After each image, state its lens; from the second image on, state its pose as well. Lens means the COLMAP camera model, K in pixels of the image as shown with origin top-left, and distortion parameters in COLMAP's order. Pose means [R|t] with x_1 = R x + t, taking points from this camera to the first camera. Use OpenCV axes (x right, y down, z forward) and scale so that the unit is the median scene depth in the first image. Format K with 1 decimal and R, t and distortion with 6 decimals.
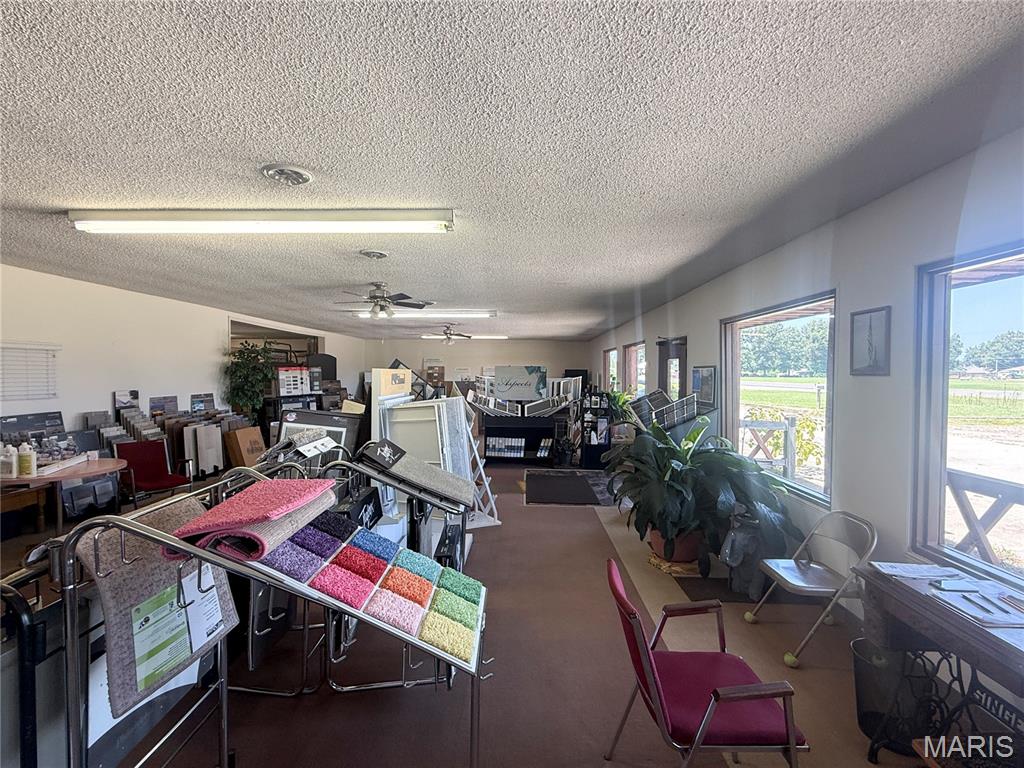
lens RADIAL K [[452.3, 0, 509.5], [0, 452.3, 378.4], [0, 0, 1]] dist [-0.005349, 0.000022]
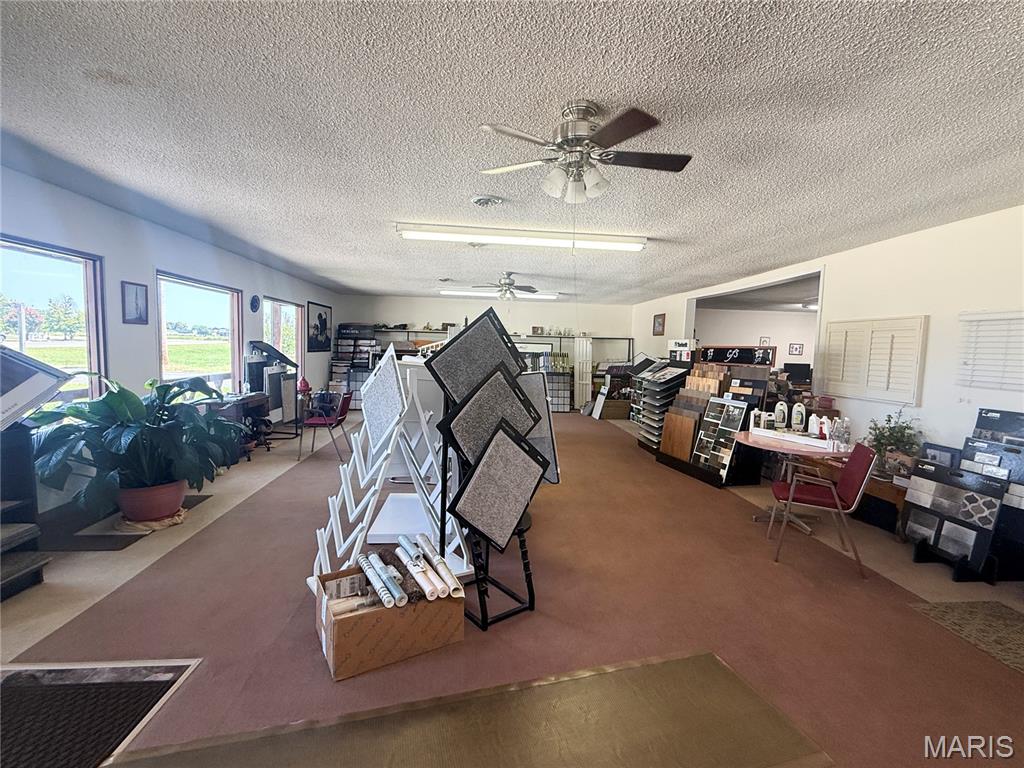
lens RADIAL K [[452.3, 0, 511.6], [0, 452.3, 382.3], [0, 0, 1]] dist [-0.005349, 0.000022]
pose [[-0.993927, -0.025522, -0.107041, -0.133453], [-0.036831, 0.993786, 0.105037, -0.006711], [0.103696, 0.108342, -0.988691, 0.981765]]
